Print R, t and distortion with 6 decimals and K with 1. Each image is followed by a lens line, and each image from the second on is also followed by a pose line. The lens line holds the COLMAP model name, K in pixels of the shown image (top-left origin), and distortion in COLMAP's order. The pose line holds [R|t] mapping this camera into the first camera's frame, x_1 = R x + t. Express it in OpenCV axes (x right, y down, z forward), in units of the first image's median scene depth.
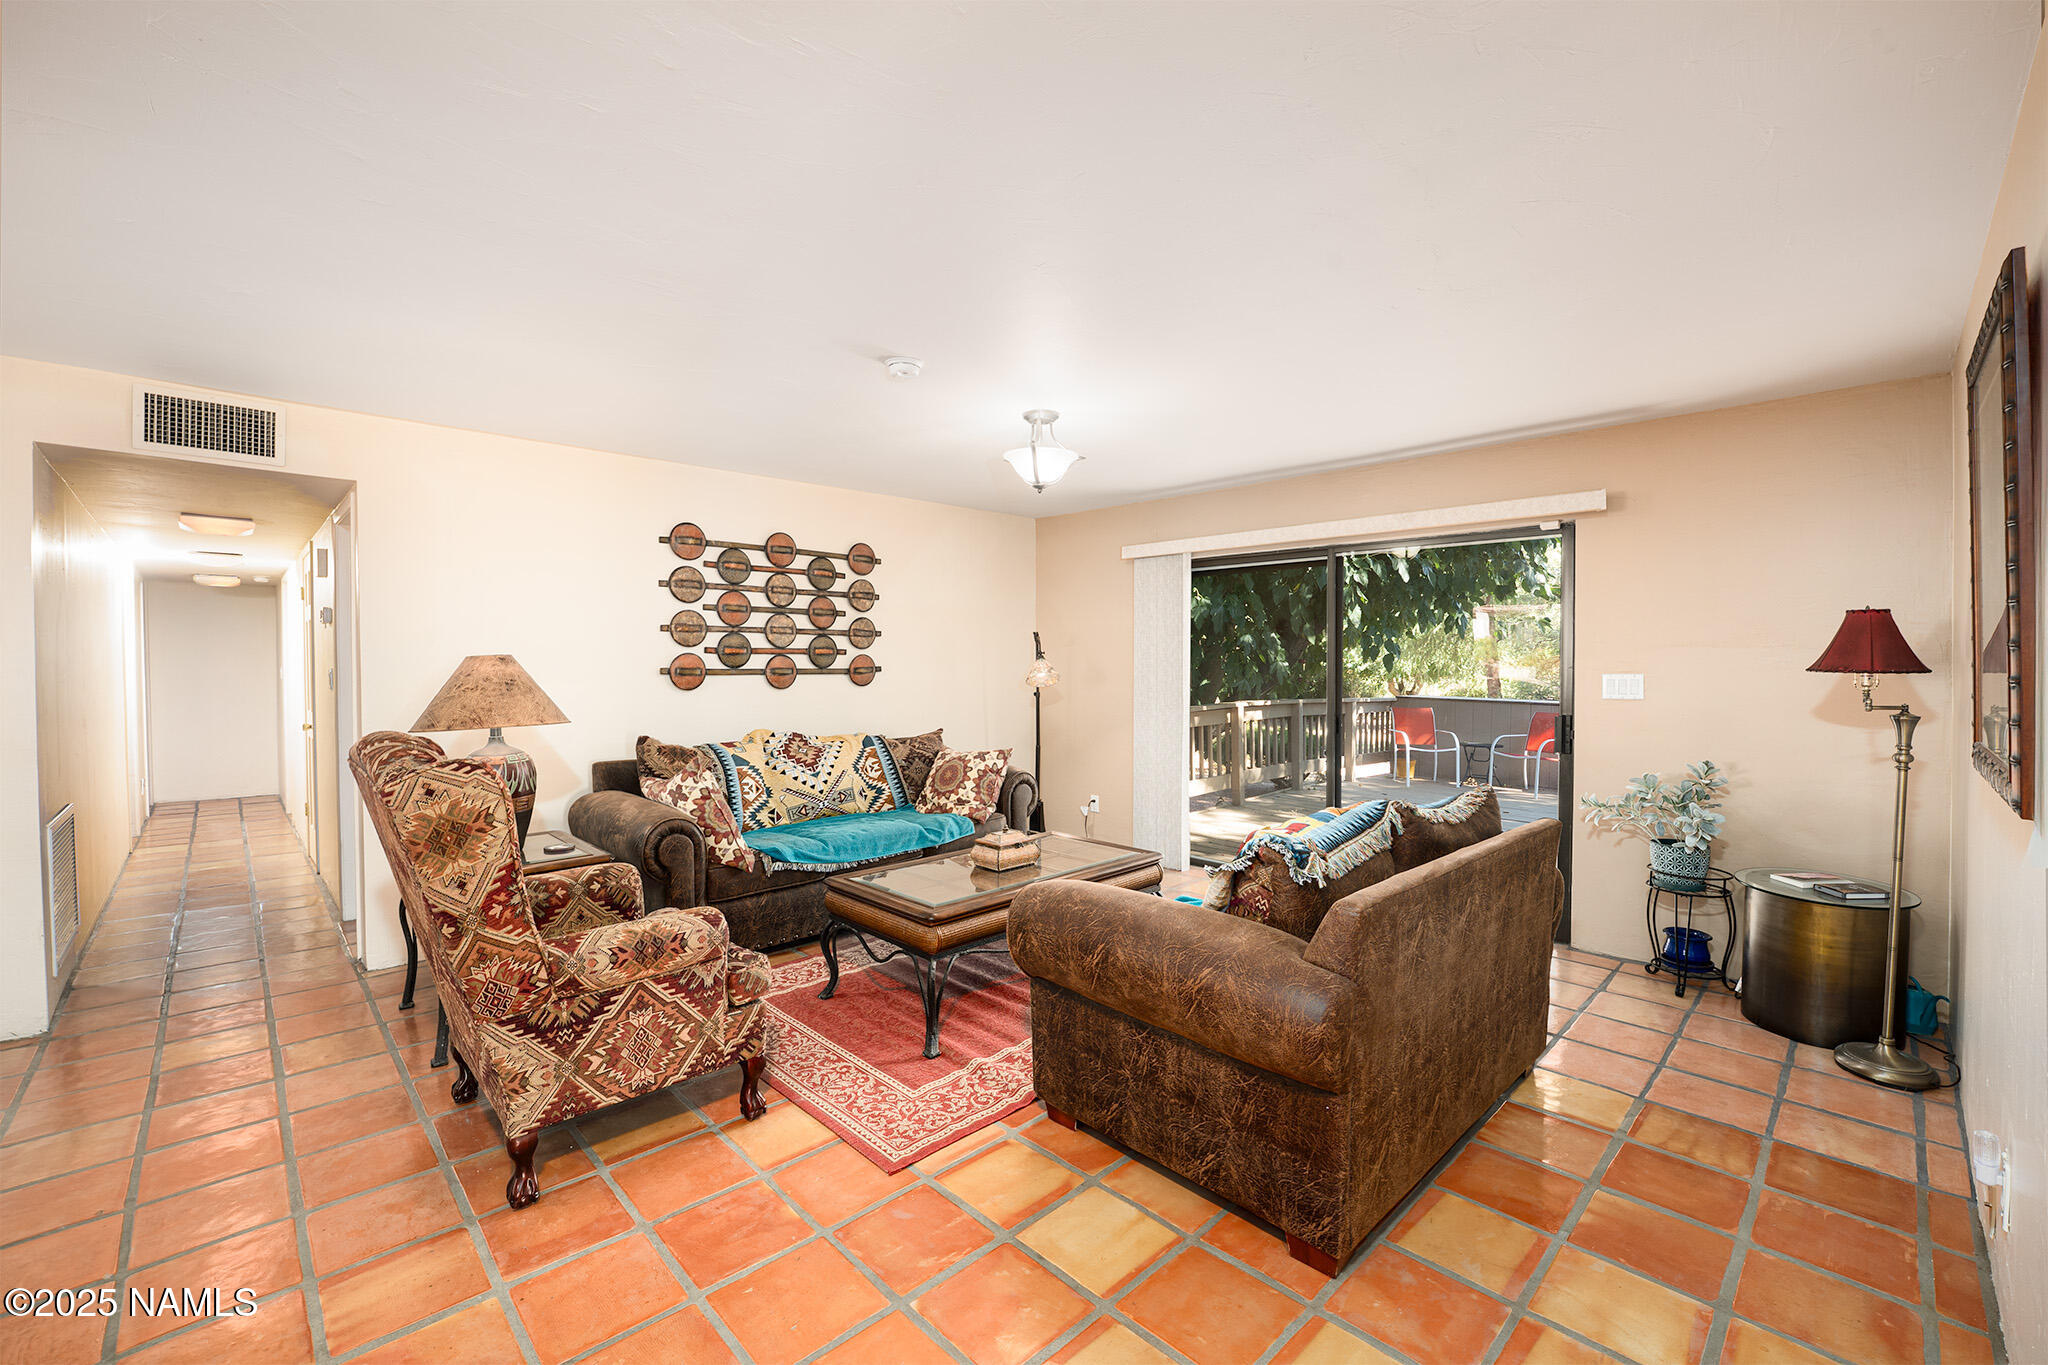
lens RADIAL K [[926.0, 0, 1020.1], [0, 926.0, 681.5], [0, 0, 1]] dist [-0.014230, 0.000619]
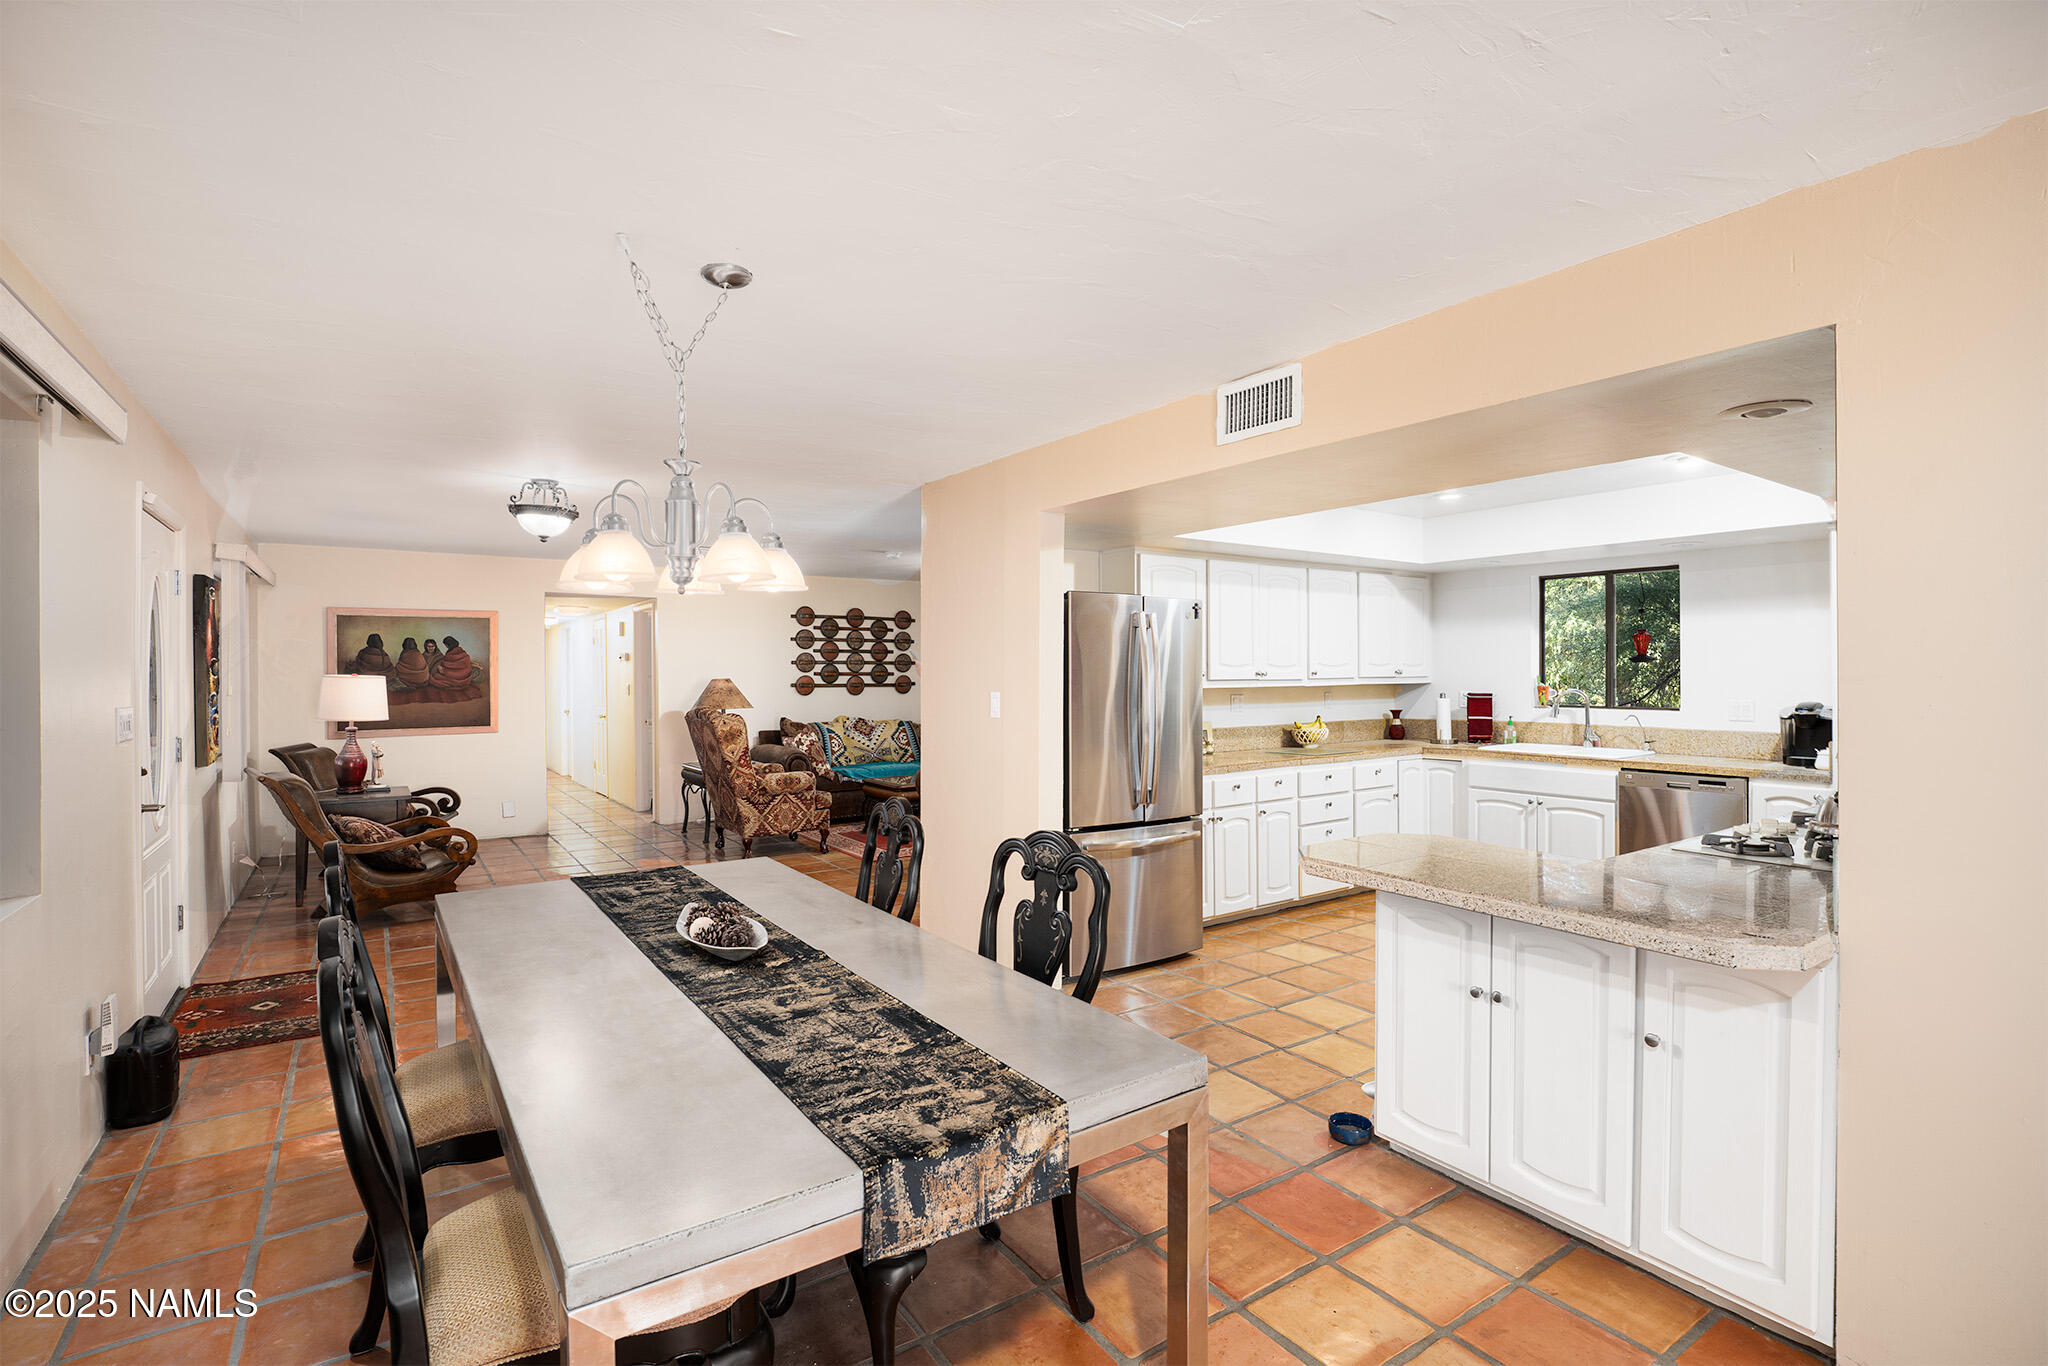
lens RADIAL K [[926.0, 0, 1020.1], [0, 926.0, 682.0], [0, 0, 1]] dist [-0.014230, 0.000619]
pose [[0.992034, -0.001479, -0.125960, 0.300034], [-0.000056, 0.999926, -0.012184, 0.005185], [0.125969, 0.012094, 0.991960, -0.783775]]
